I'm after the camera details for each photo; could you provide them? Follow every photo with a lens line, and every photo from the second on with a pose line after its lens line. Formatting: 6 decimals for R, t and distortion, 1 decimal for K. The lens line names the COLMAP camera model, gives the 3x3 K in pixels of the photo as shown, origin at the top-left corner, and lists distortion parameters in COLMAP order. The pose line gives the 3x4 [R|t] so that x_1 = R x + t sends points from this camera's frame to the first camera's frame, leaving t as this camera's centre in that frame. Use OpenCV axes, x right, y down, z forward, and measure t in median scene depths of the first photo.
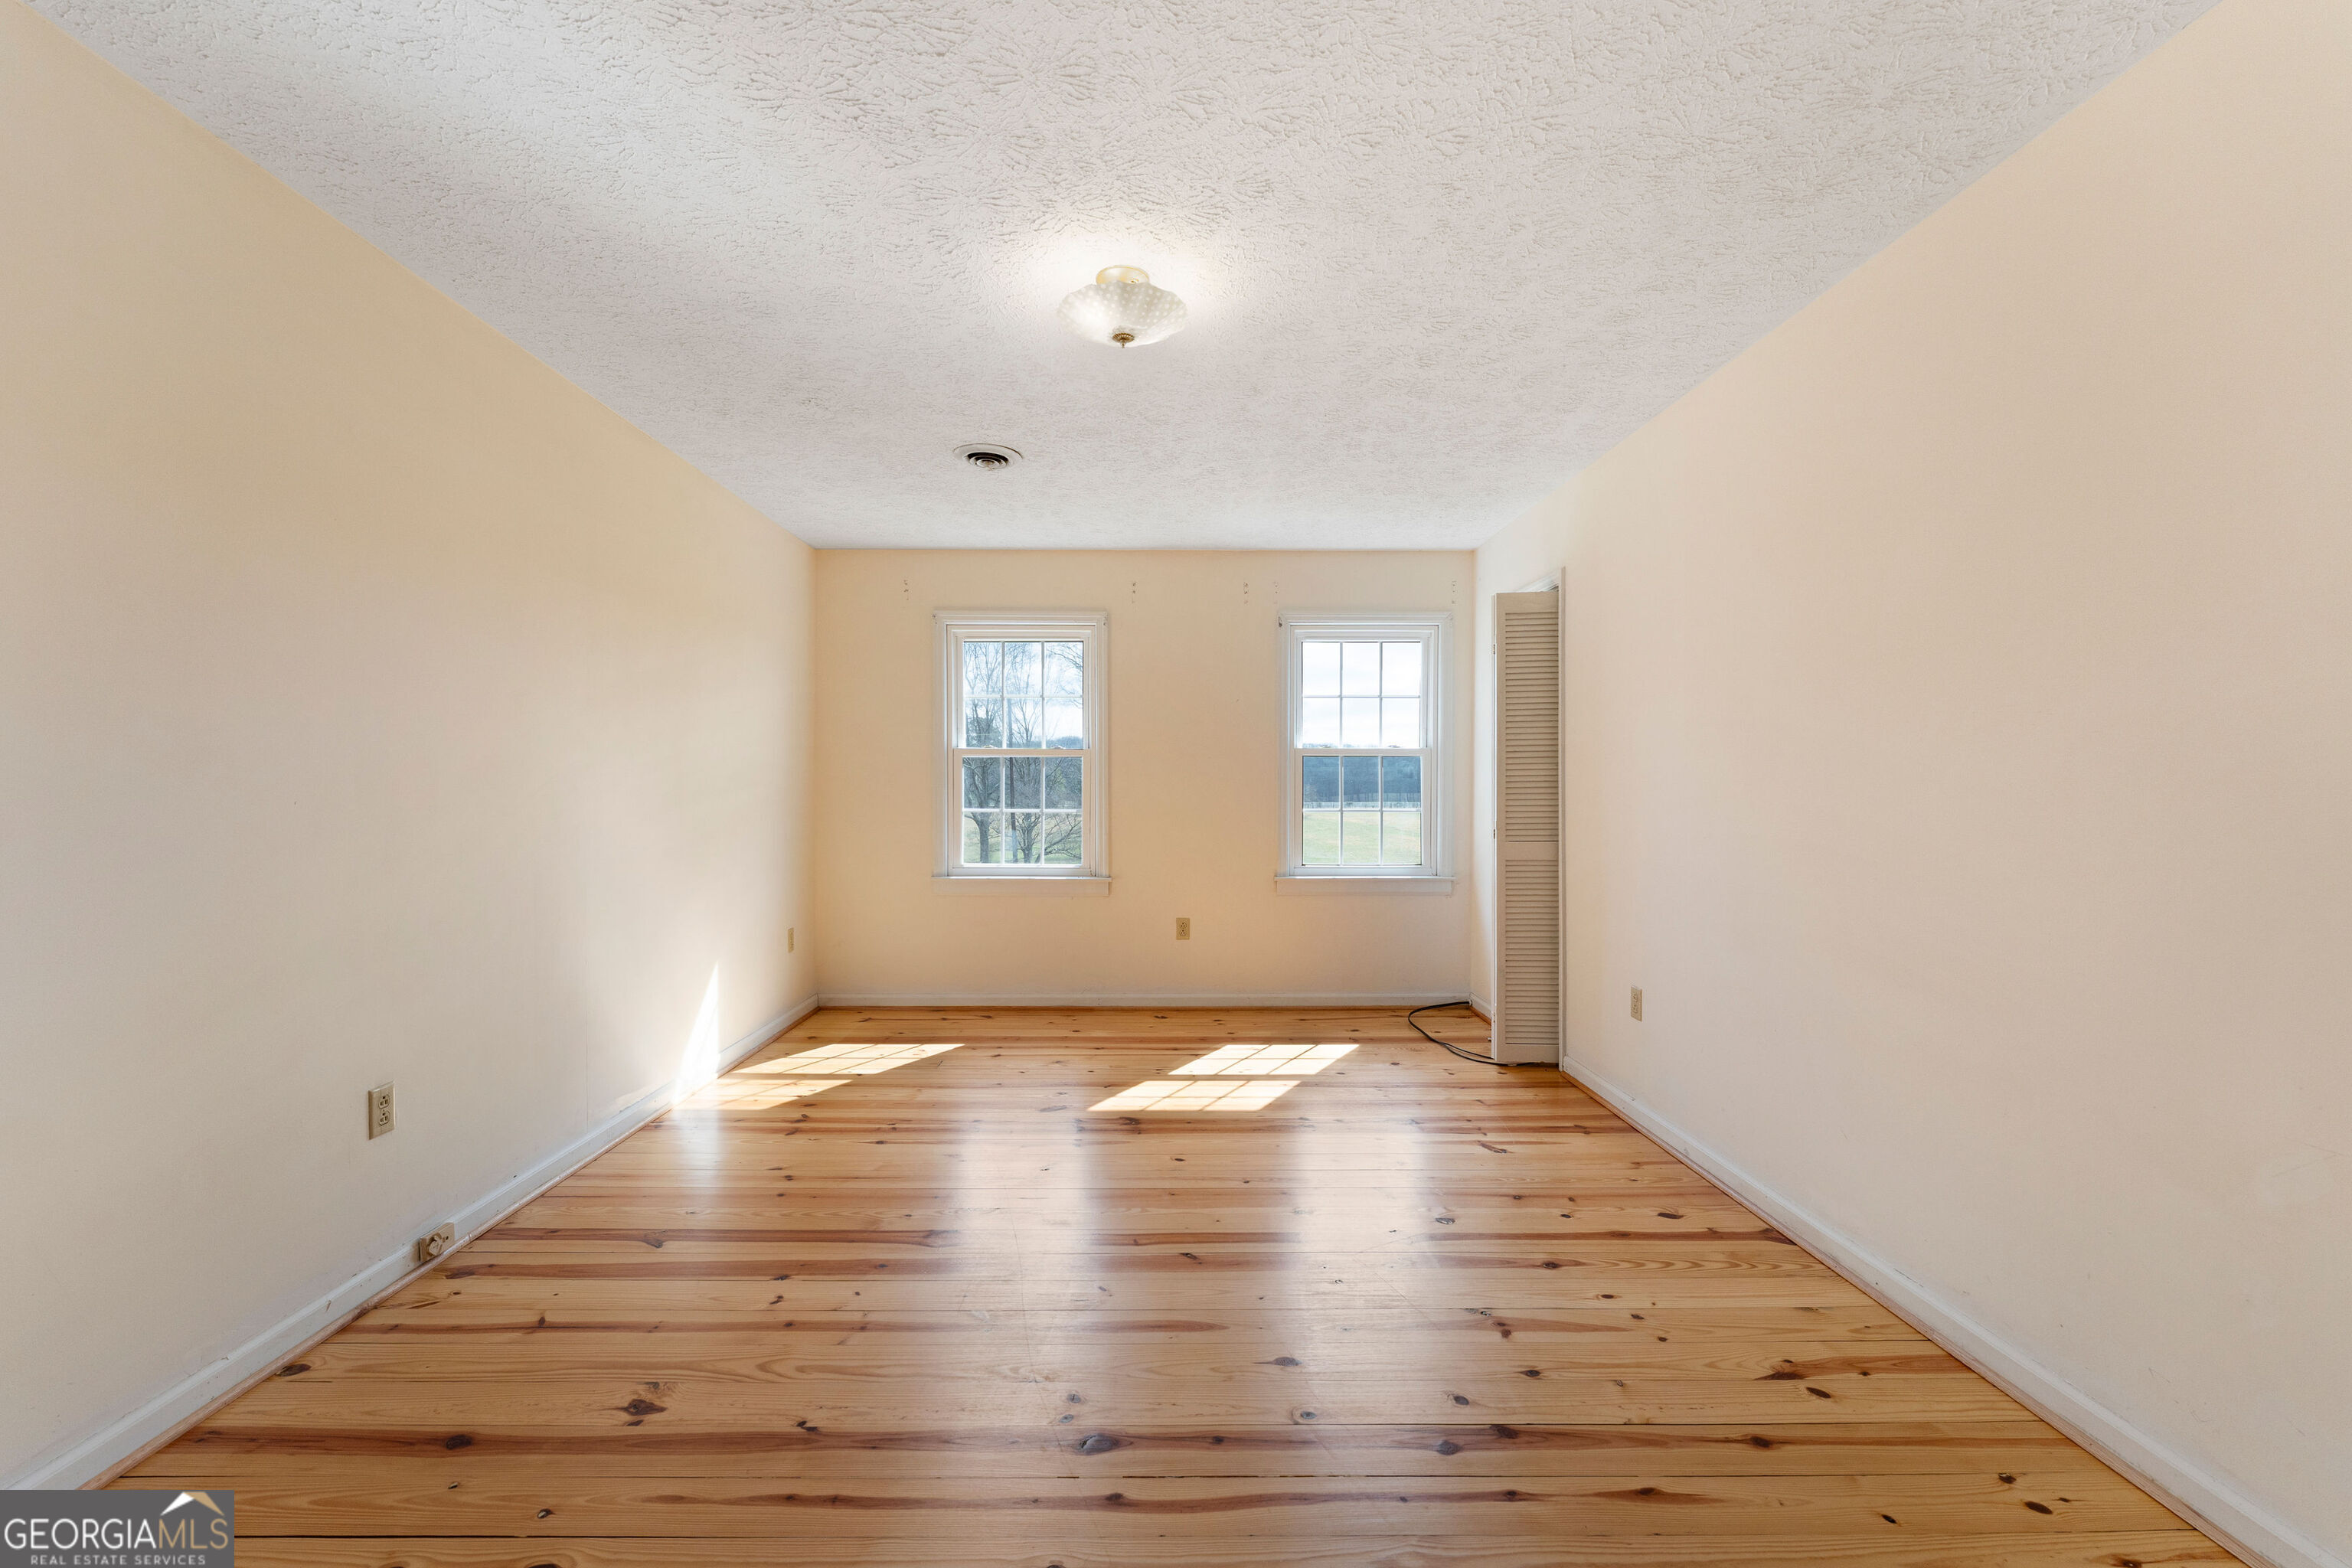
lens RADIAL K [[959.6, 0, 1170.6], [0, 959.6, 793.4], [0, 0, 1]] dist [-0.000539, -0.000257]
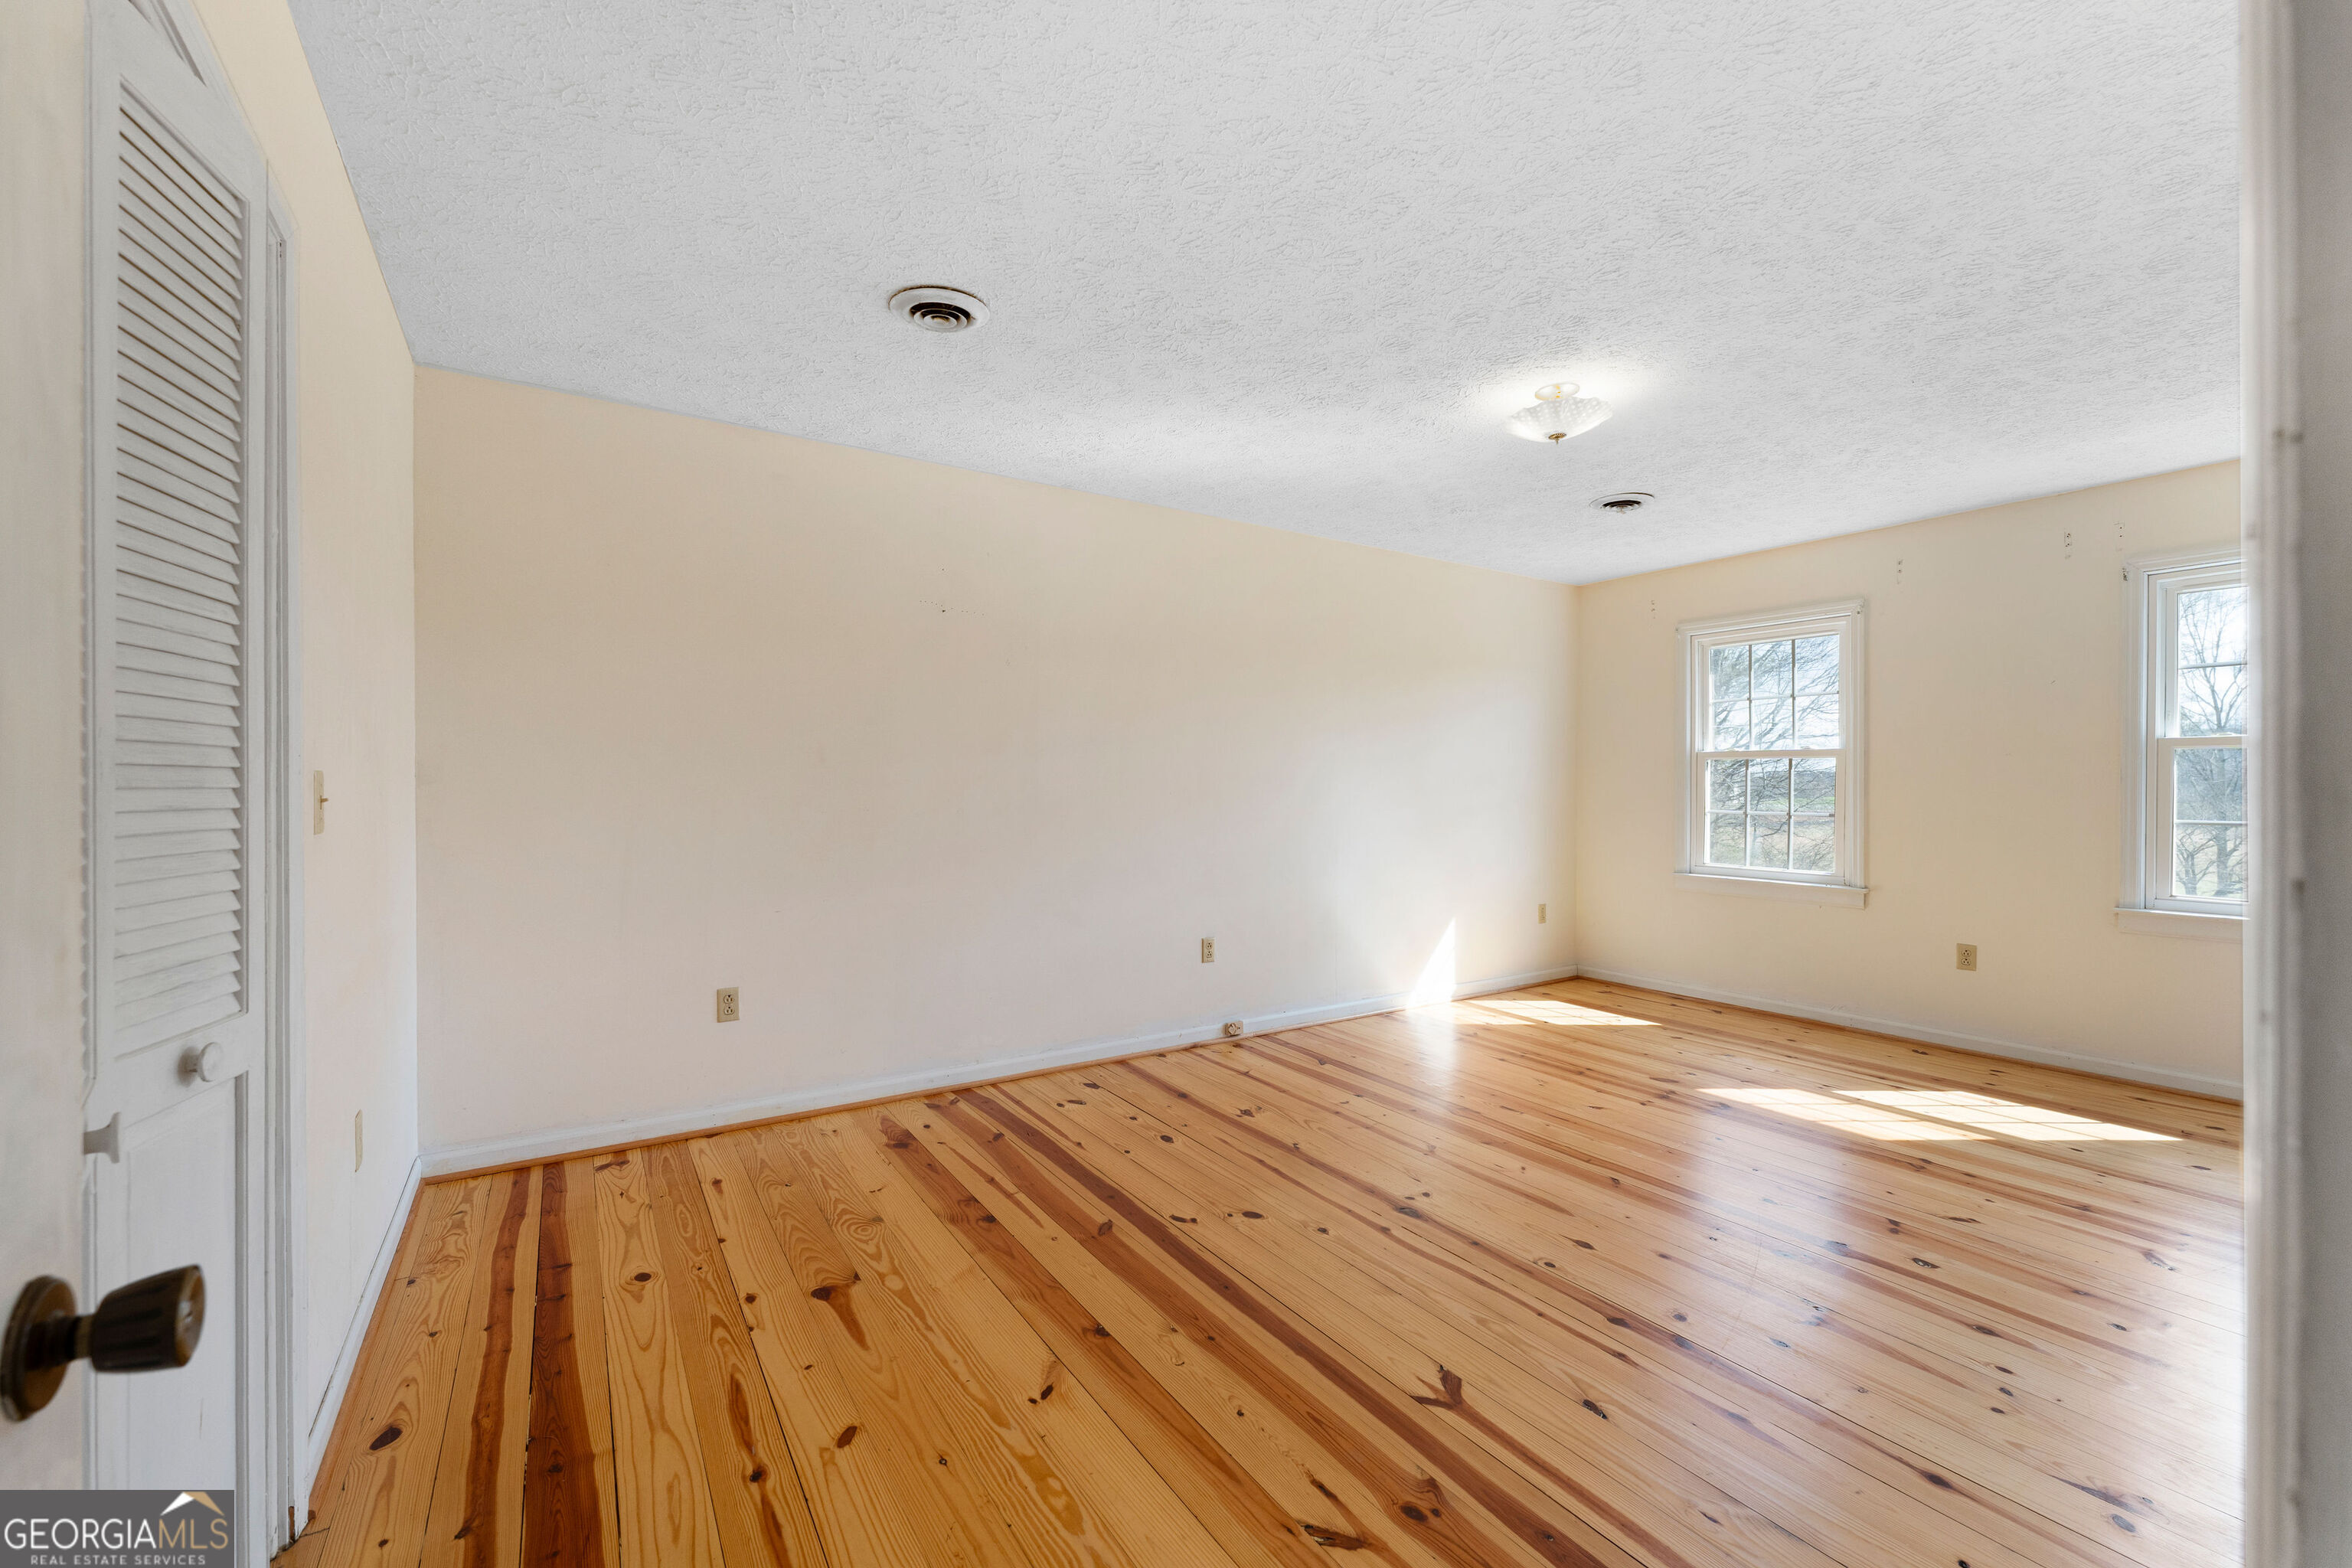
lens RADIAL K [[959.6, 0, 1140.9], [0, 959.6, 781.8], [0, 0, 1]] dist [-0.000539, -0.000257]
pose [[0.507693, -0.002948, -0.861533, 0.668156], [-0.010539, 0.999898, -0.009632, 0.003519], [0.861474, 0.013969, 0.507610, -0.106201]]
